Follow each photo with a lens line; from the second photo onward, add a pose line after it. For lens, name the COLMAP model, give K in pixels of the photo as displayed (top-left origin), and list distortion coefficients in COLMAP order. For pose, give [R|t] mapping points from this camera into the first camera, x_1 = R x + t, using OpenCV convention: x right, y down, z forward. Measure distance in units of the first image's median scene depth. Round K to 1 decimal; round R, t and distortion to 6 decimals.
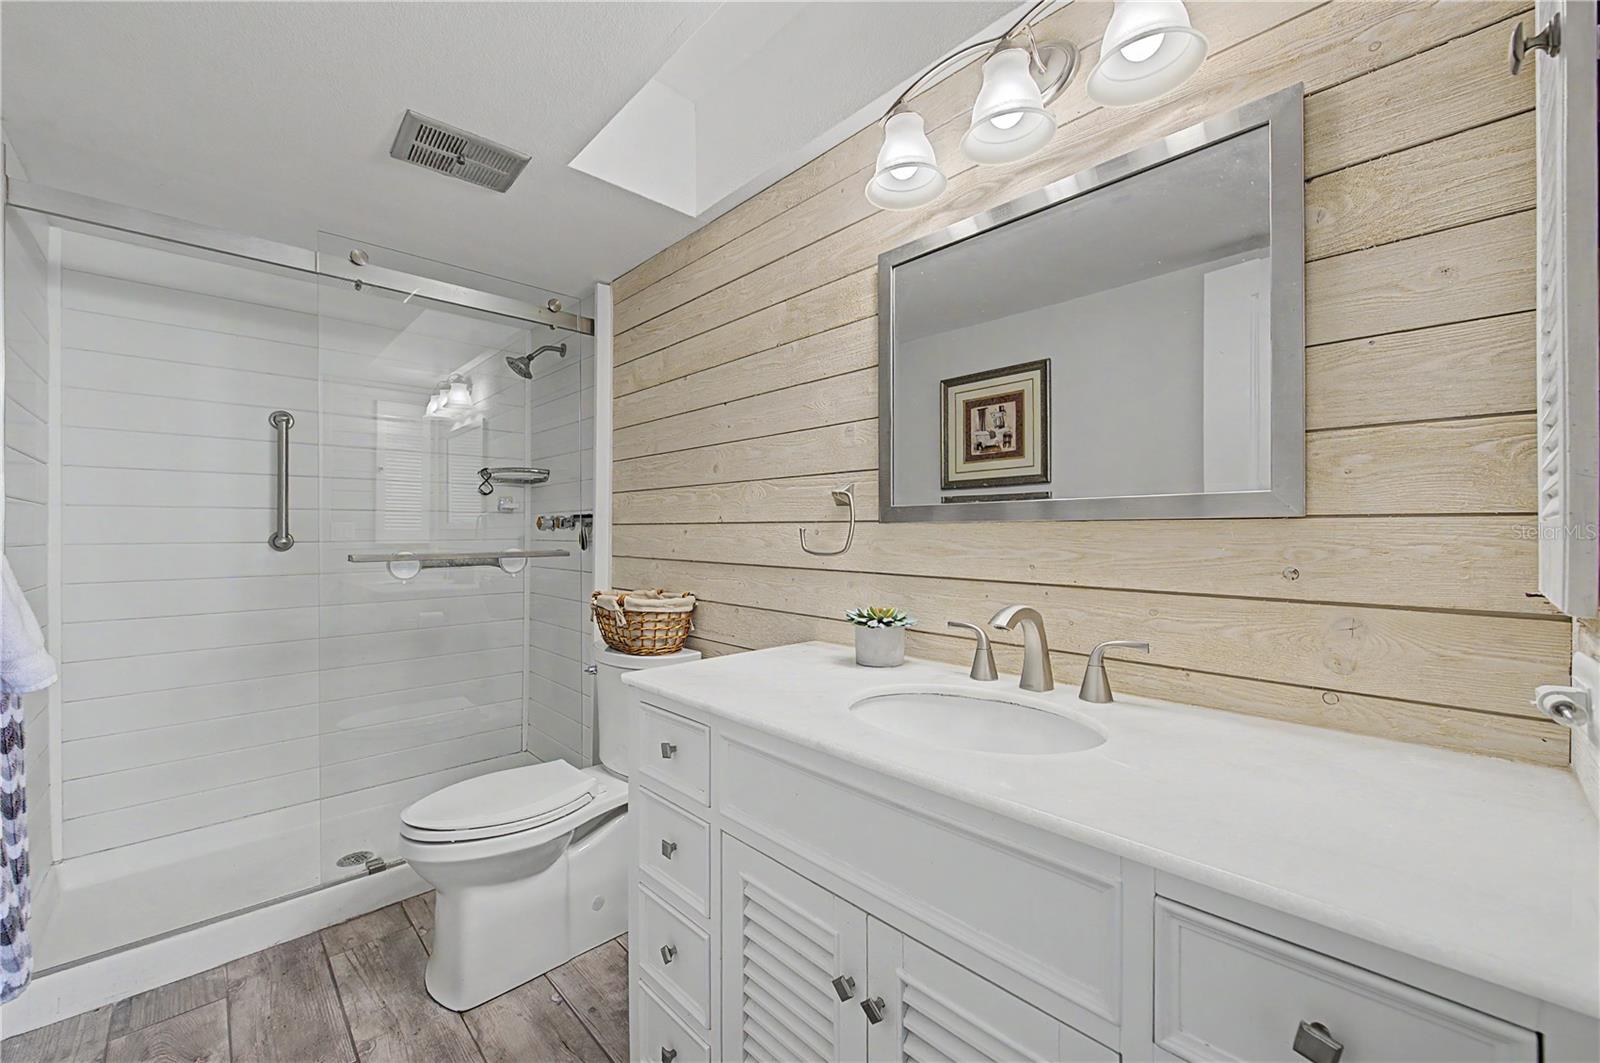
lens RADIAL K [[629.5, 0, 800.4], [0, 629.5, 531.8], [0, 0, 1]] dist [0.005823, -0.003096]
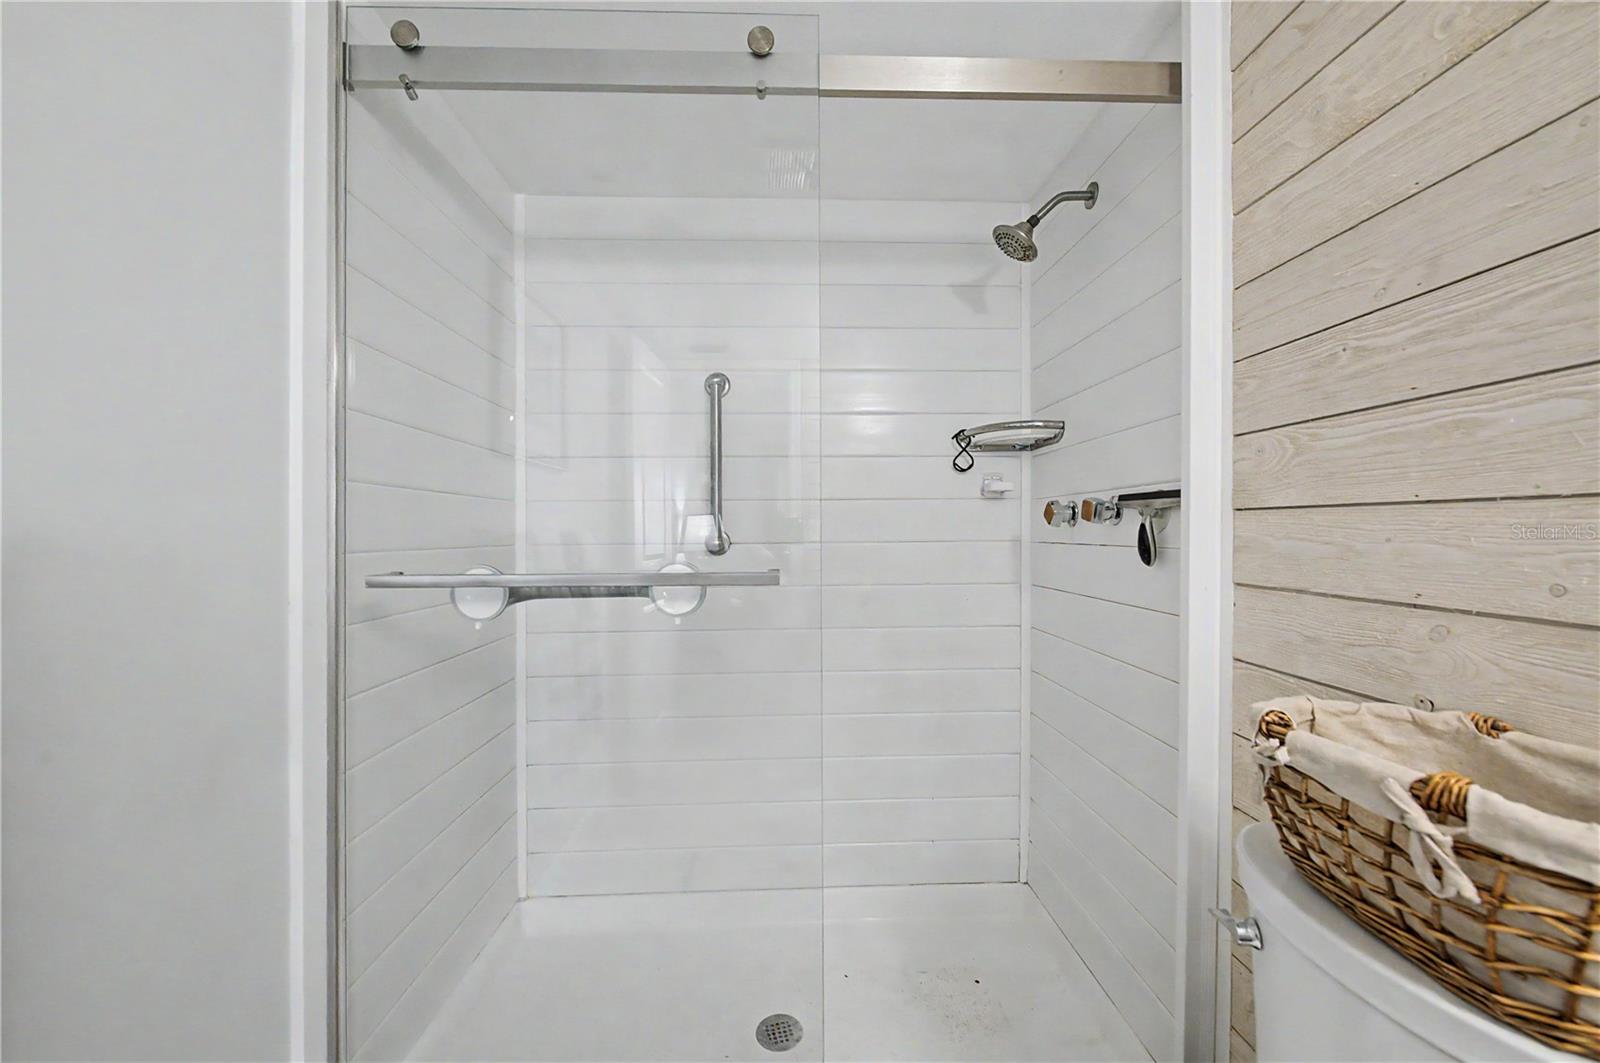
lens RADIAL K [[629.5, 0, 797.9], [0, 629.5, 532.4], [0, 0, 1]] dist [0.005823, -0.003096]
pose [[0.746443, -0.002364, -0.665445, -0.230489], [0.005608, 0.999981, 0.002738, 0.000913], [0.665426, -0.005776, 0.746442, 0.476252]]
